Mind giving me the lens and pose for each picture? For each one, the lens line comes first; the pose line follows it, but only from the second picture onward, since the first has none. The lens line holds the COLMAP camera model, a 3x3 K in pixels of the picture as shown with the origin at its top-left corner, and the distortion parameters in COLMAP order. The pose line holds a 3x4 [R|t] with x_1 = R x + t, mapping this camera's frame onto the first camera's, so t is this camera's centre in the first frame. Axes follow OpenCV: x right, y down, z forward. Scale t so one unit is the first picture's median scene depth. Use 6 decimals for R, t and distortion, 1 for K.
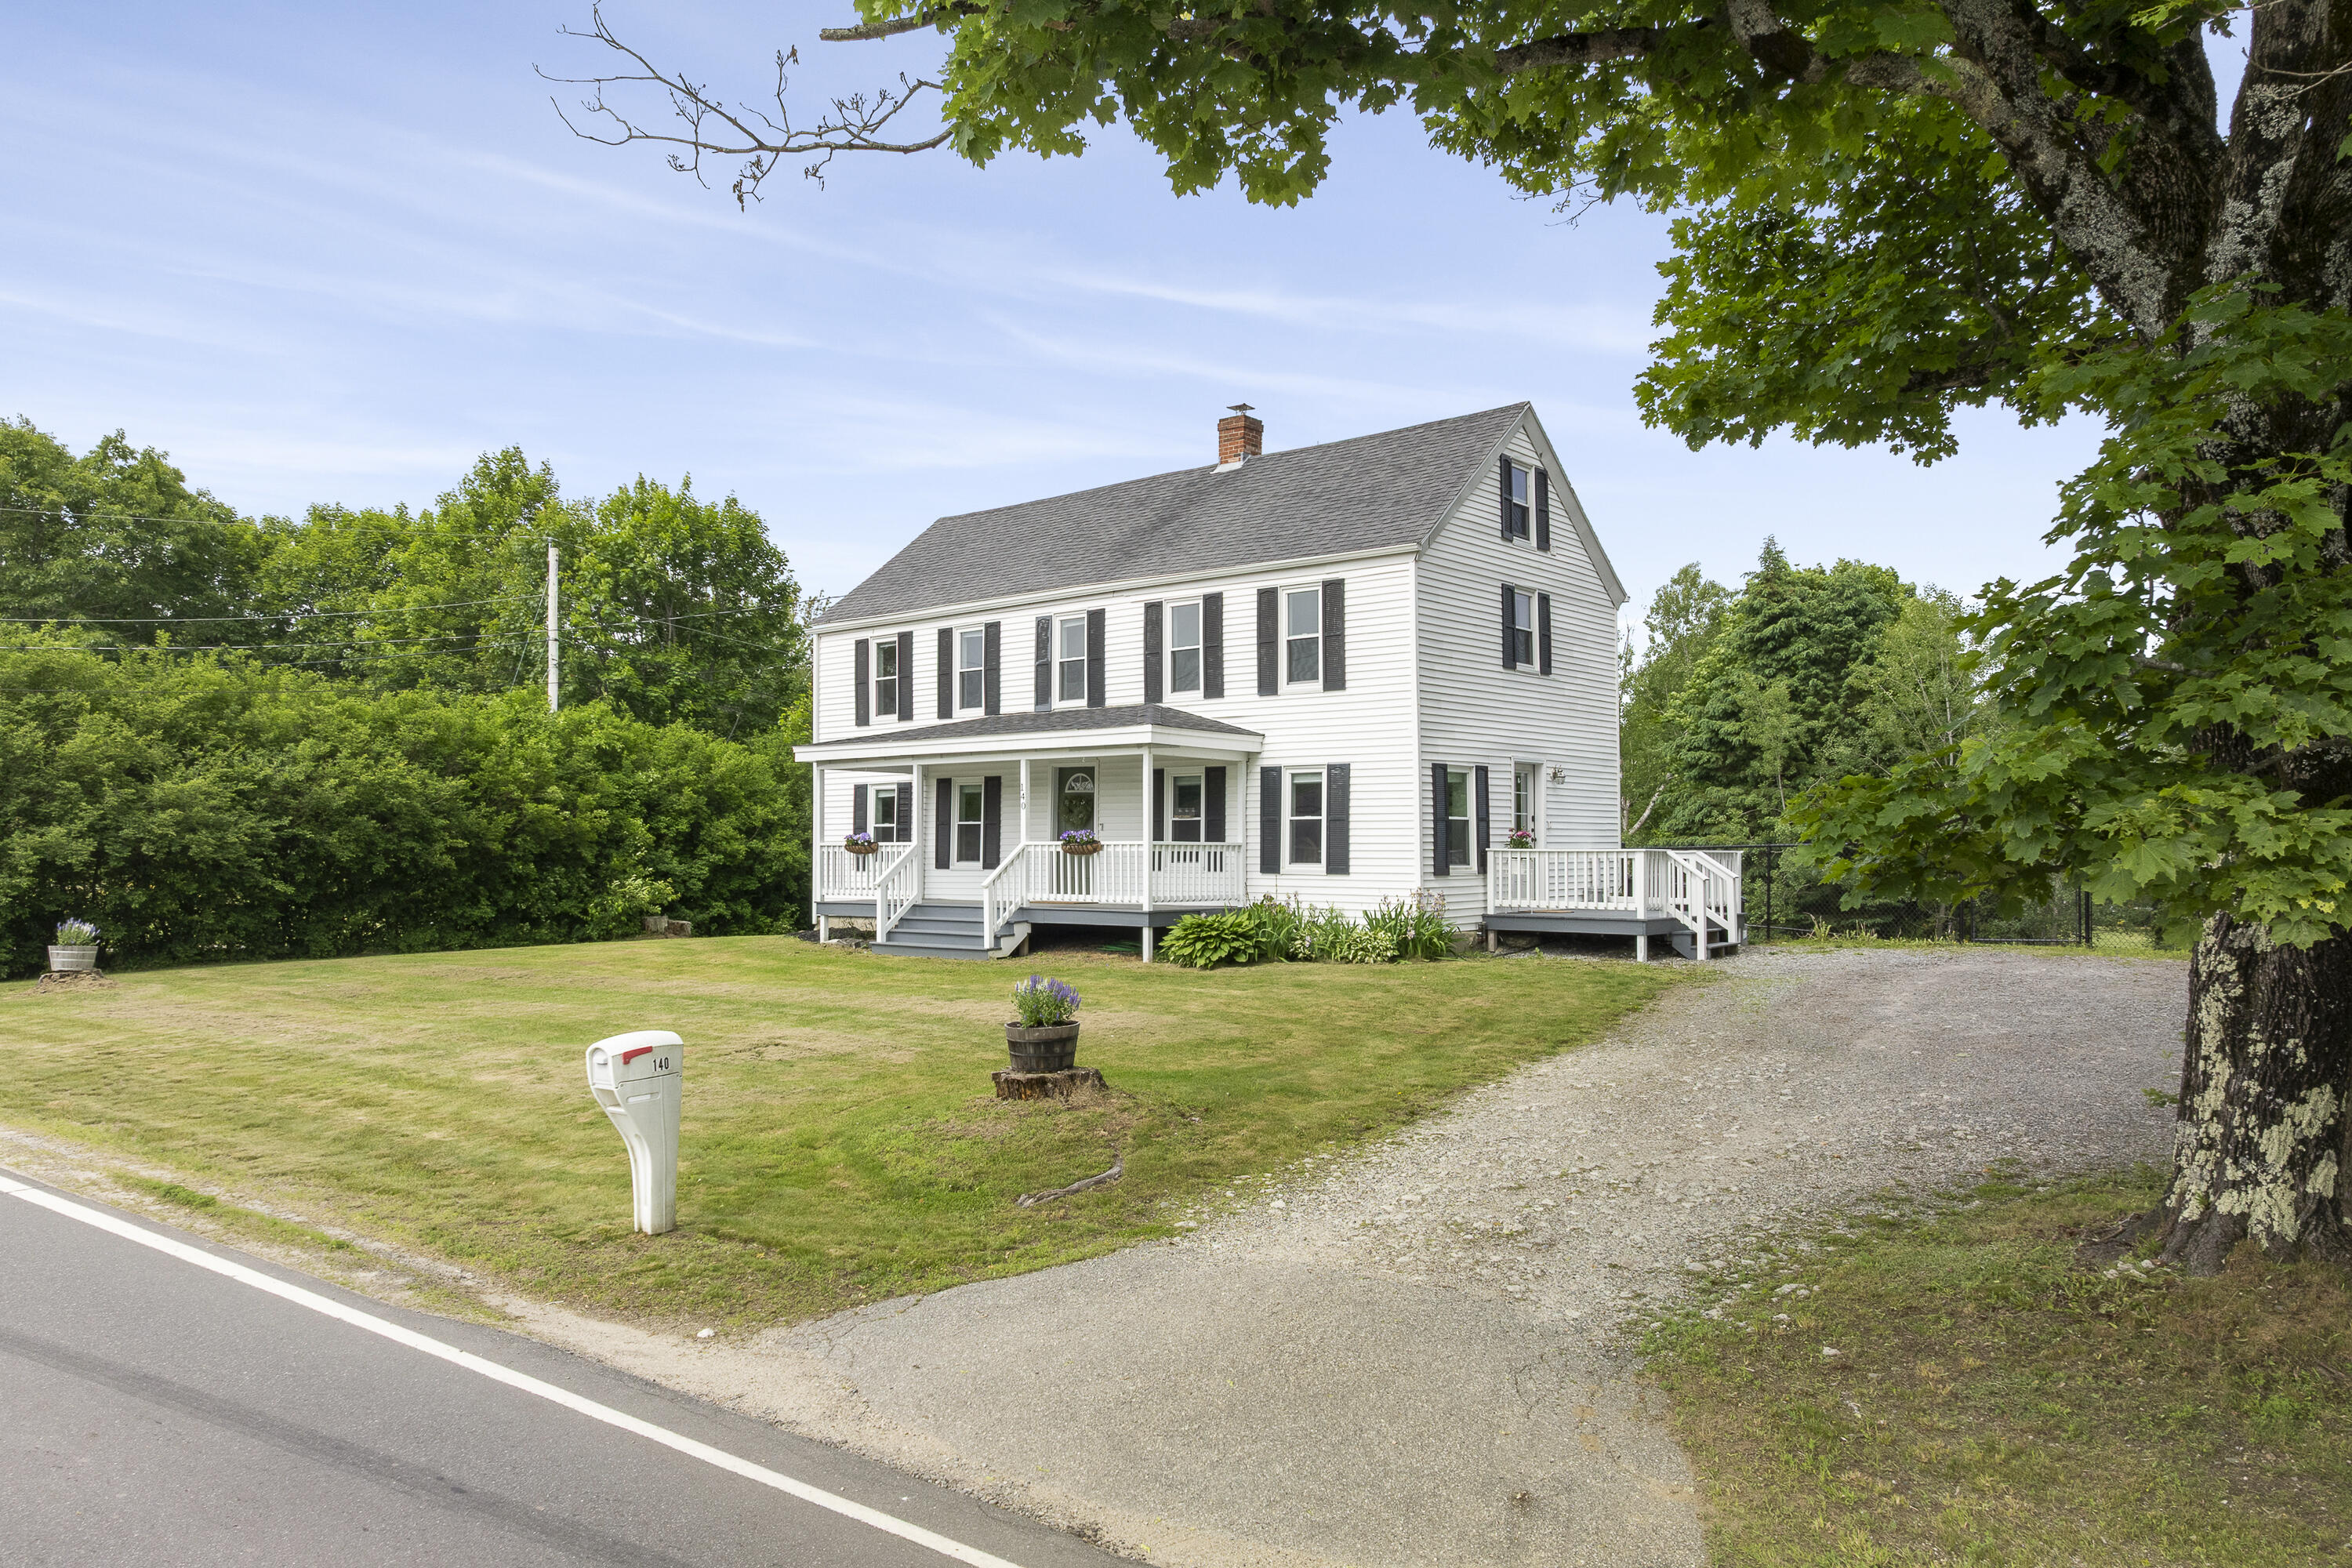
lens RADIAL K [[1633.3, 0, 1181.0], [0, 1633.3, 868.6], [0, 0, 1]] dist [0.003088, -0.000245]
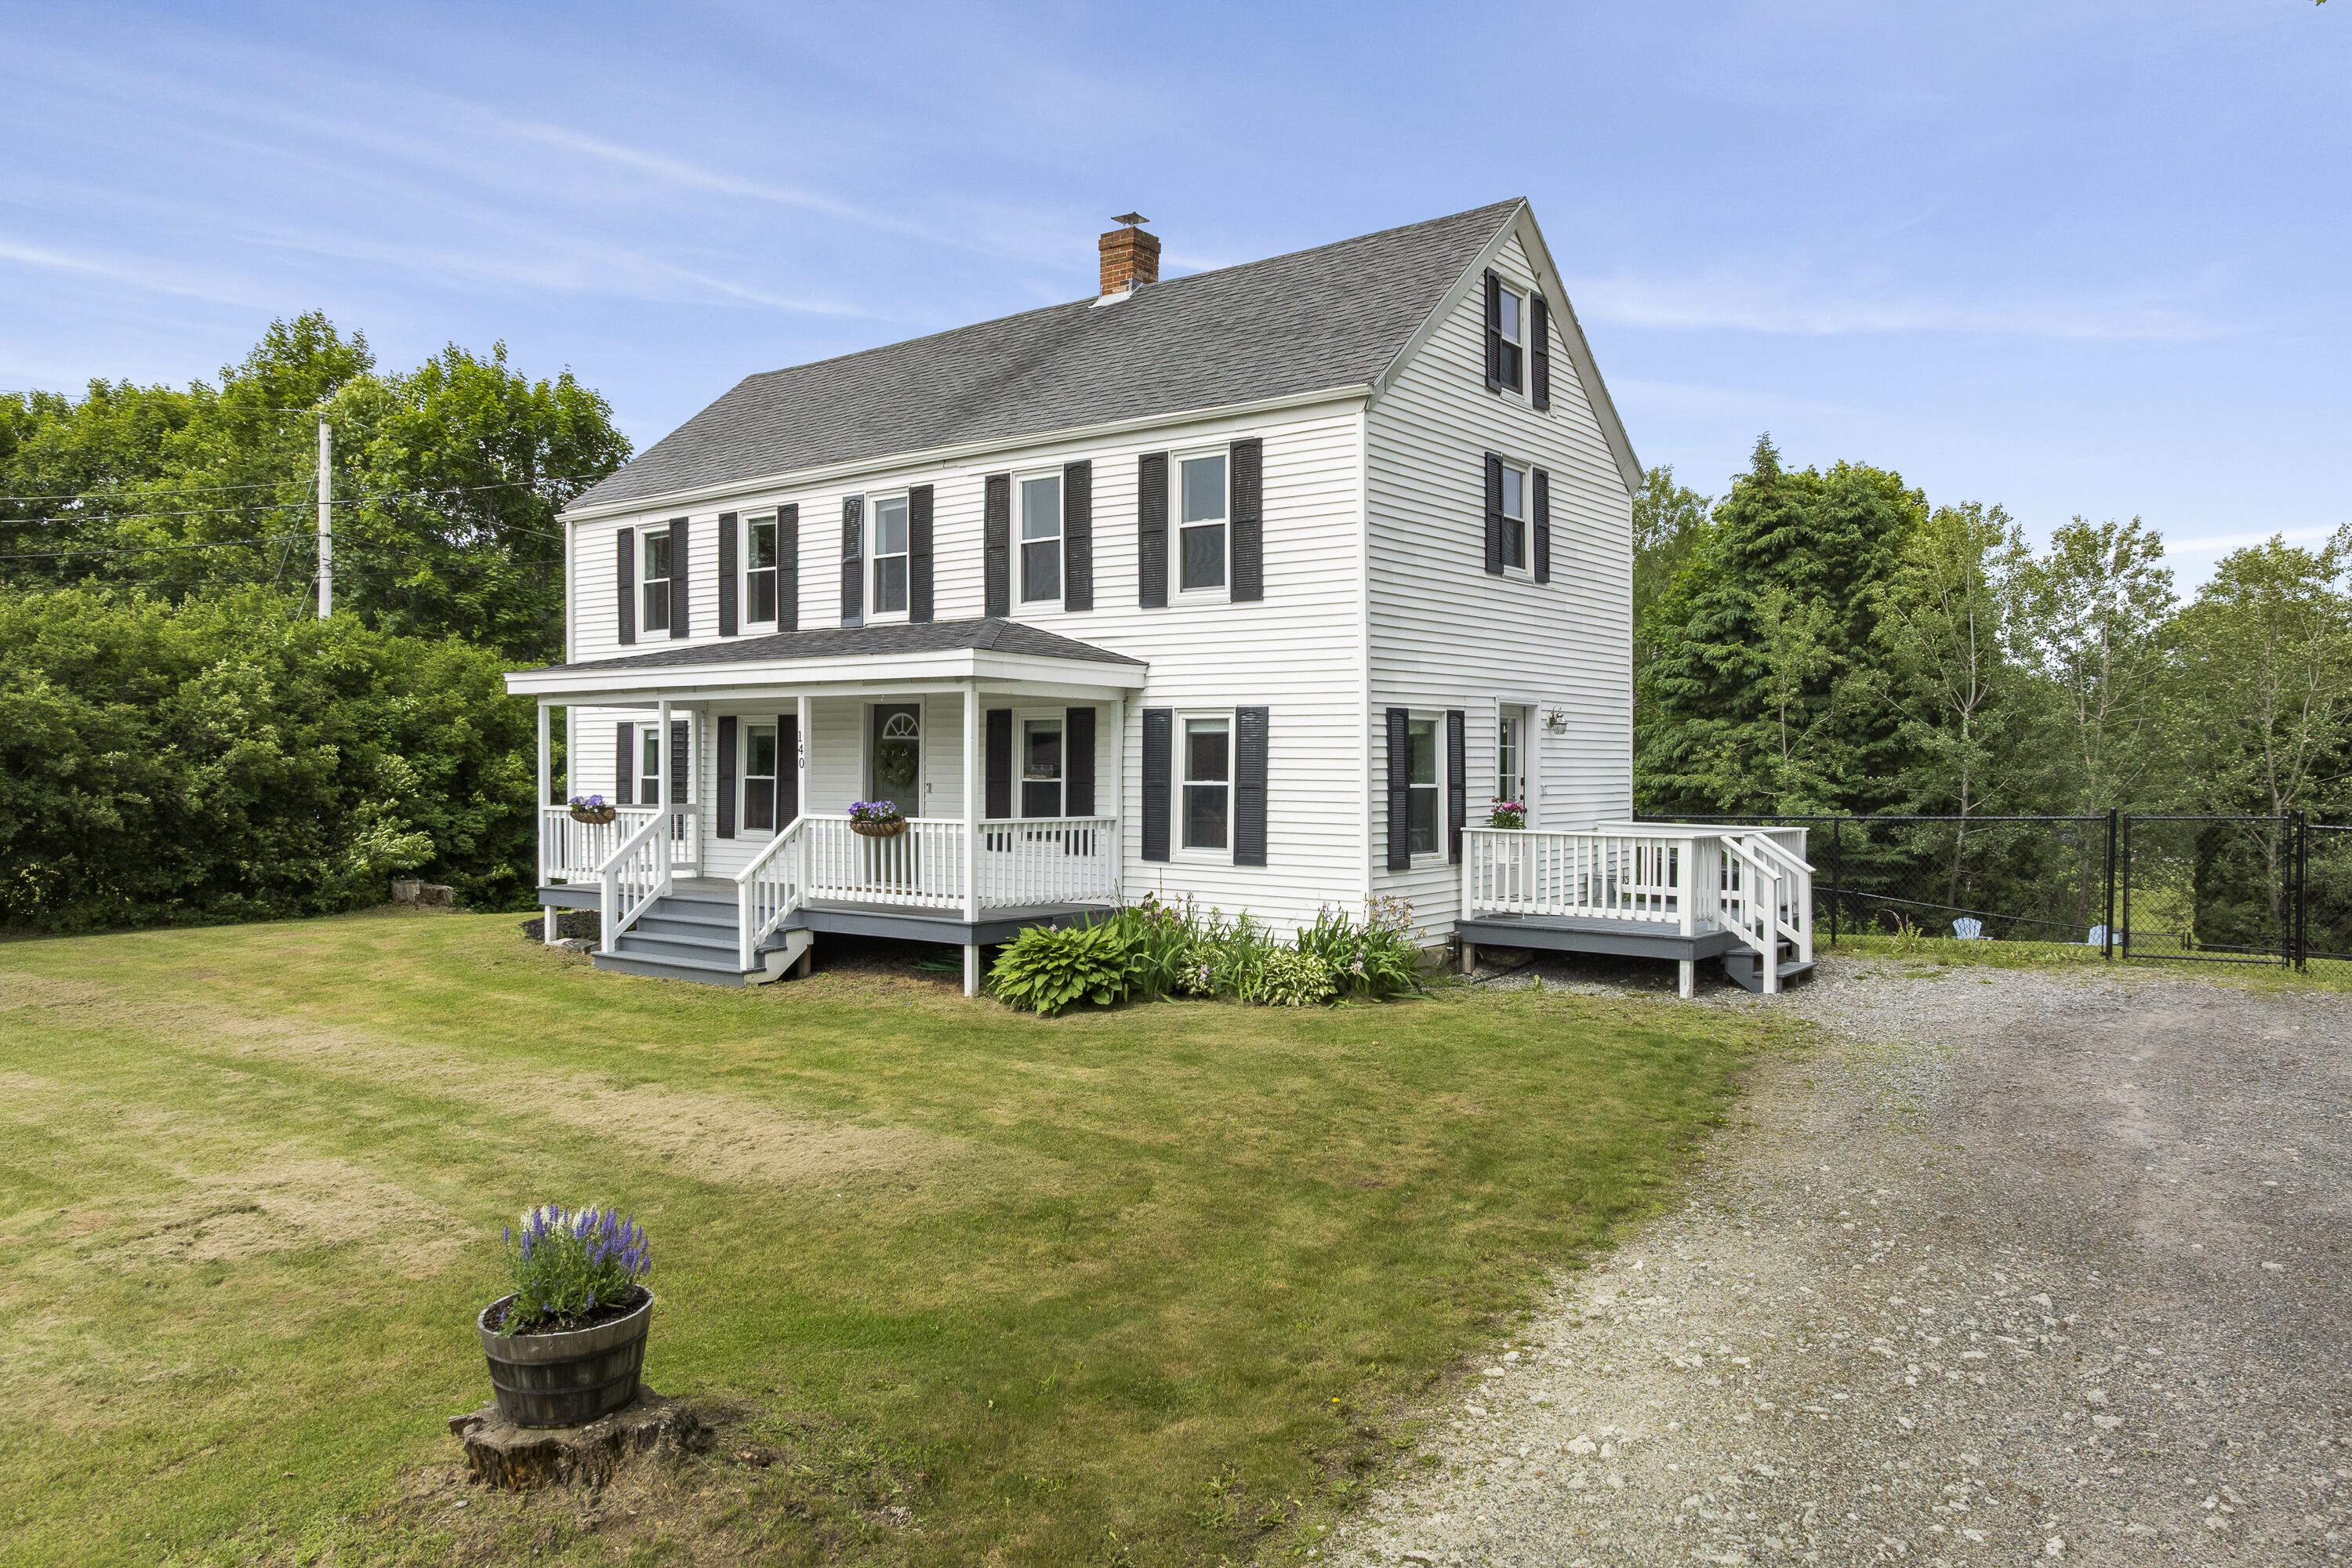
lens RADIAL K [[1644.1, 0, 1169.1], [0, 1644.1, 822.4], [0, 0, 1]] dist [-0.004045, -0.001302]
pose [[0.999522, 0.005132, 0.030482, 0.037117], [-0.005813, 0.999734, 0.022297, -0.028243], [-0.030359, -0.022463, 0.999287, 0.279299]]
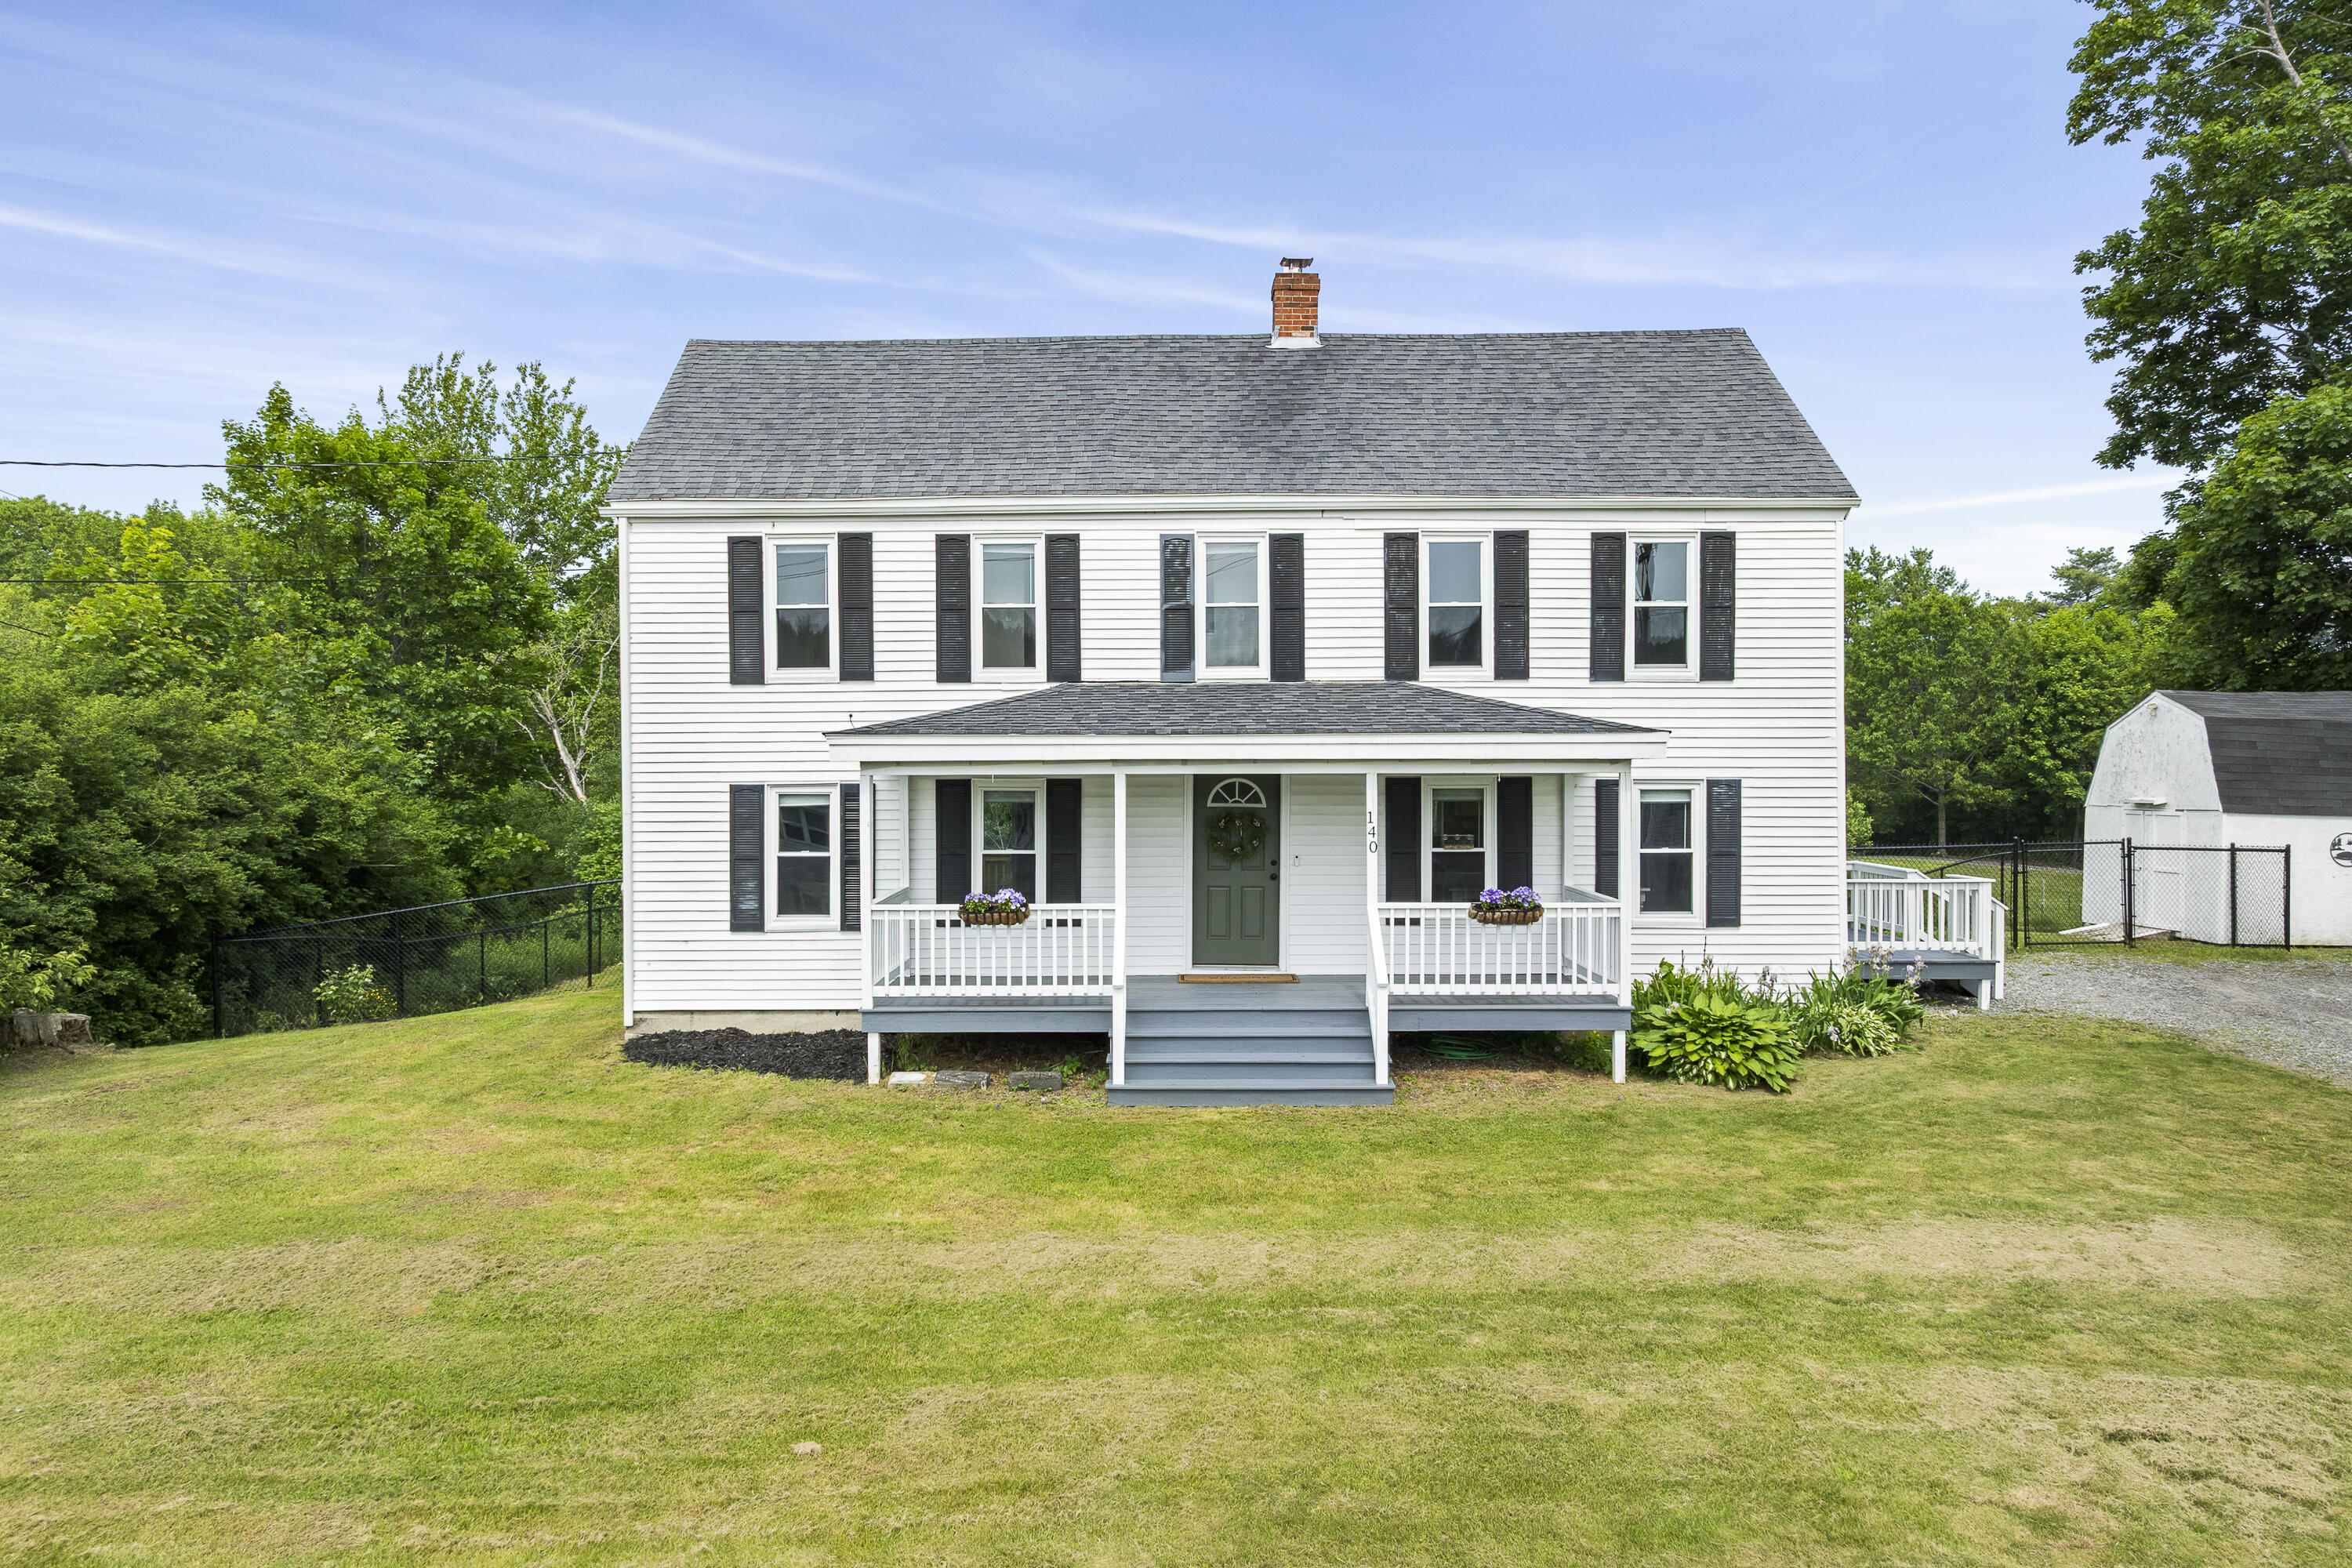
lens RADIAL K [[1644.1, 0, 1169.1], [0, 1644.1, 822.4], [0, 0, 1]] dist [-0.004045, -0.001302]
pose [[0.782249, -0.027187, 0.622372, -0.525537], [0.010130, 0.999470, 0.030927, -0.064919], [-0.622883, -0.017888, 0.782110, 0.525673]]
